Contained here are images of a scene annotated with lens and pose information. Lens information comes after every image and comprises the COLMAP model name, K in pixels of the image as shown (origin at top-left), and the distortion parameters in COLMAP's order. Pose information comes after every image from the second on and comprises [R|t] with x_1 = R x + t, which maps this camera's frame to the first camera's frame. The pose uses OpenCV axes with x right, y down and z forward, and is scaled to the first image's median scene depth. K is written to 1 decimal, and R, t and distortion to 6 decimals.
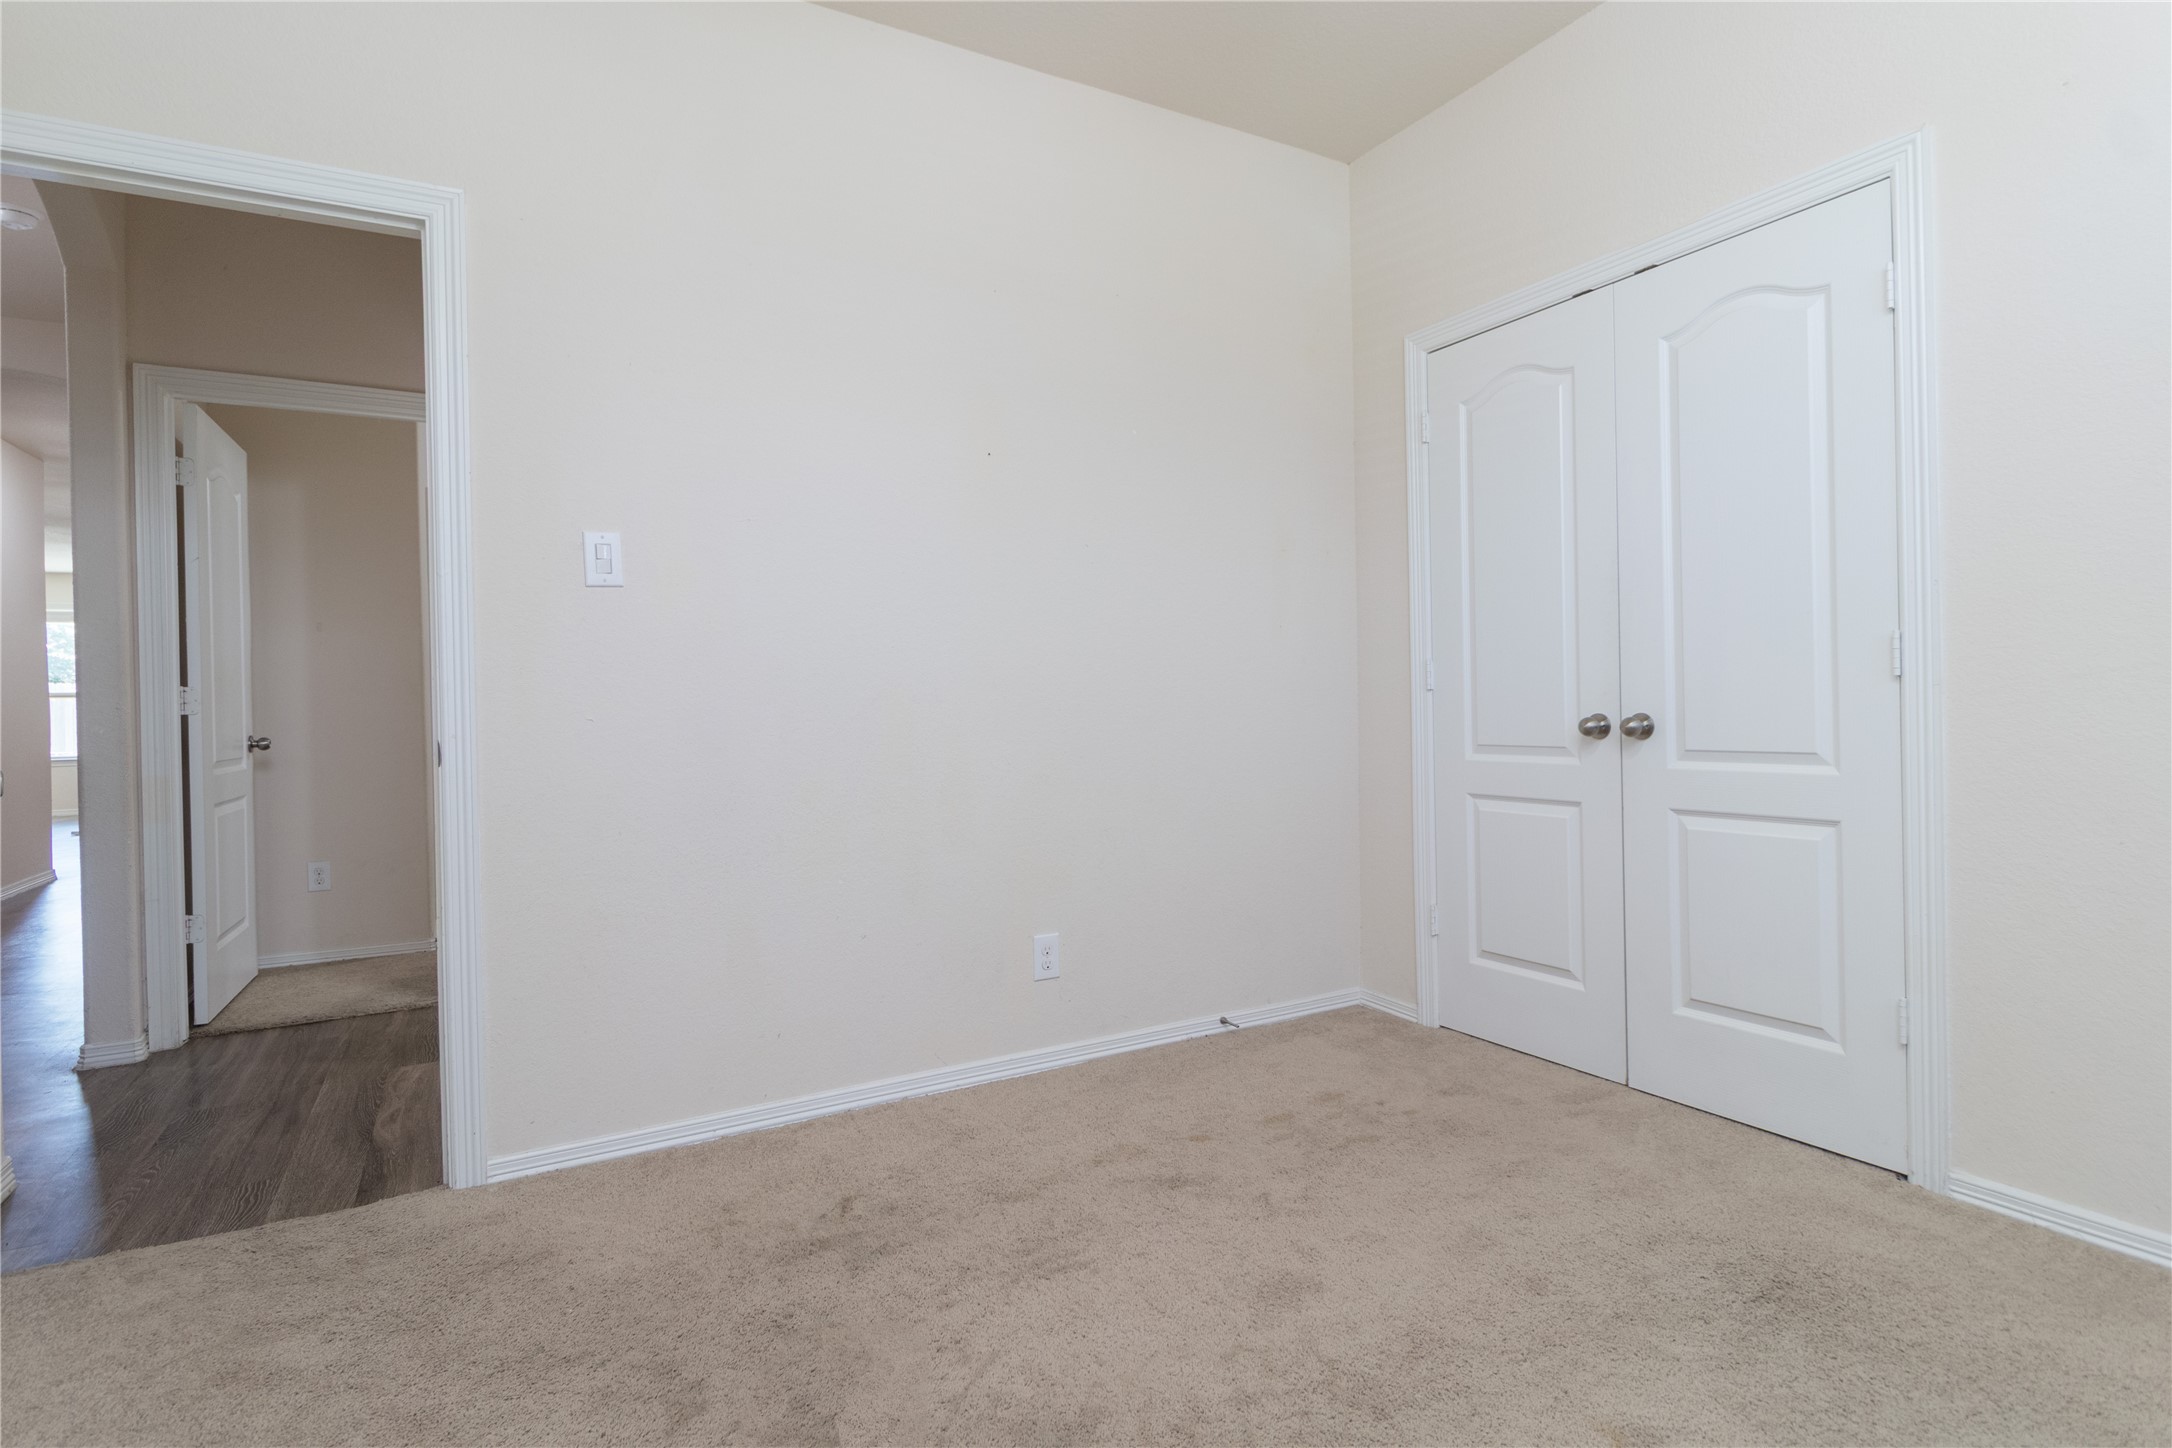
lens RADIAL K [[1090.1, 0, 1073.8], [0, 1090.1, 719.2], [0, 0, 1]] dist [0.001671, -0.000426]
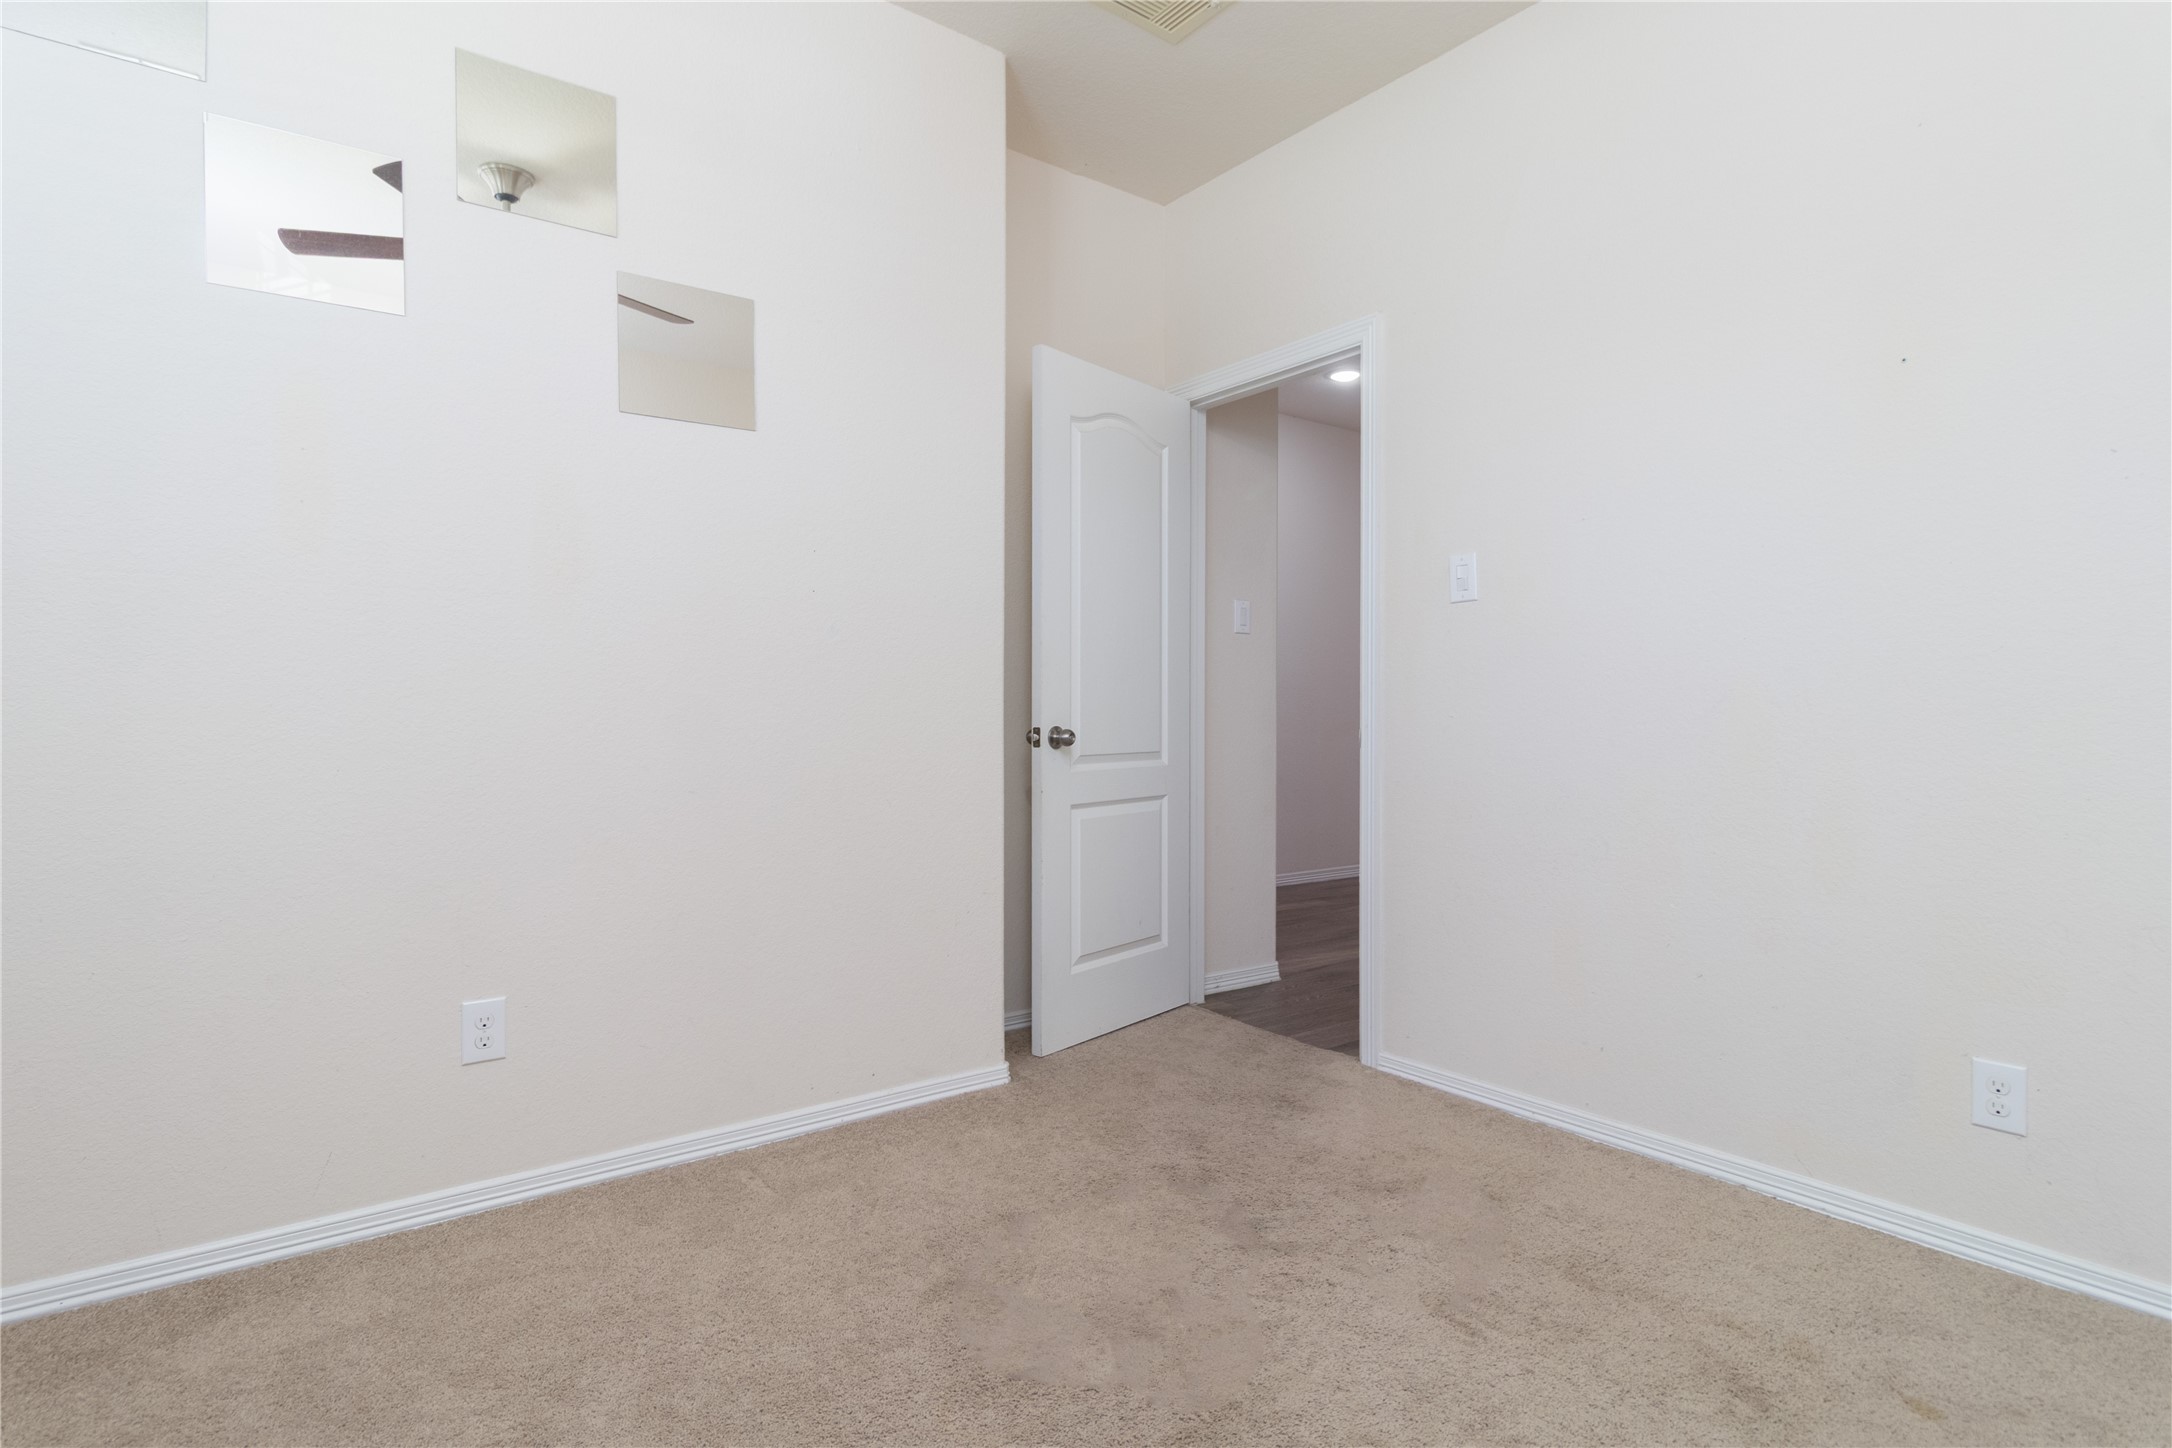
lens RADIAL K [[1090.1, 0, 1073.8], [0, 1090.1, 719.2], [0, 0, 1]] dist [0.001671, -0.000426]
pose [[0.146324, 0.026536, -0.988881, 0.665559], [-0.025671, 0.999405, 0.023019, -0.013158], [0.988904, 0.022017, 0.146918, 0.425022]]
